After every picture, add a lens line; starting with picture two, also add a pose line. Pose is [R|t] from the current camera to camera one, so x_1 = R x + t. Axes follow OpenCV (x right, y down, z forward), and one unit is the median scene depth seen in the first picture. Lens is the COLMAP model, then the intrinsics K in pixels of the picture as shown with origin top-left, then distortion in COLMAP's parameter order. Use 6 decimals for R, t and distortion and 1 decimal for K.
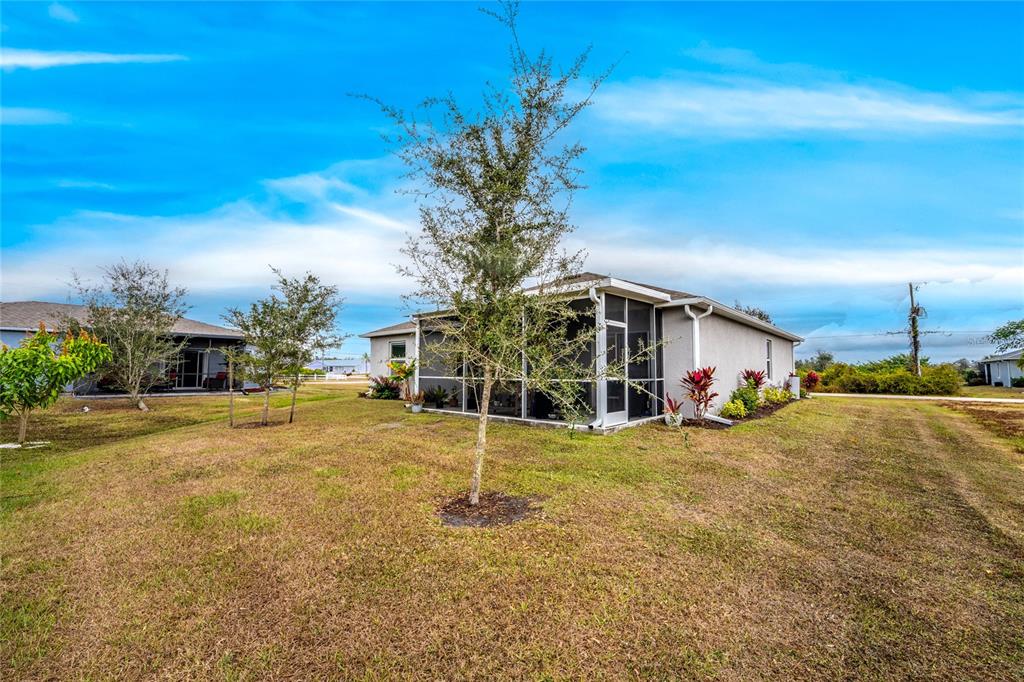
lens RADIAL K [[416.2, 0, 506.9], [0, 416.2, 334.6], [0, 0, 1]] dist [0.003526, 0.000101]
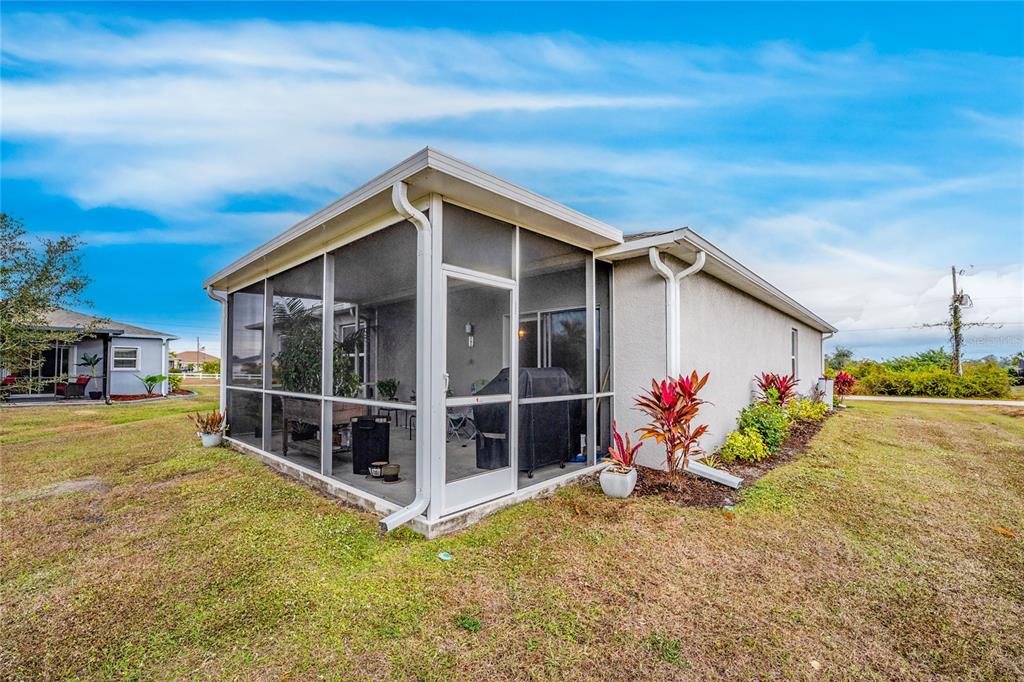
lens RADIAL K [[412.3, 0, 508.8], [0, 412.3, 345.4], [0, 0, 1]] dist [-0.000591, -0.000144]
pose [[0.999851, -0.002104, -0.017131, 0.208471], [0.002661, 0.999468, 0.032504, 0.022531], [0.017054, -0.032545, 0.999325, 0.388963]]
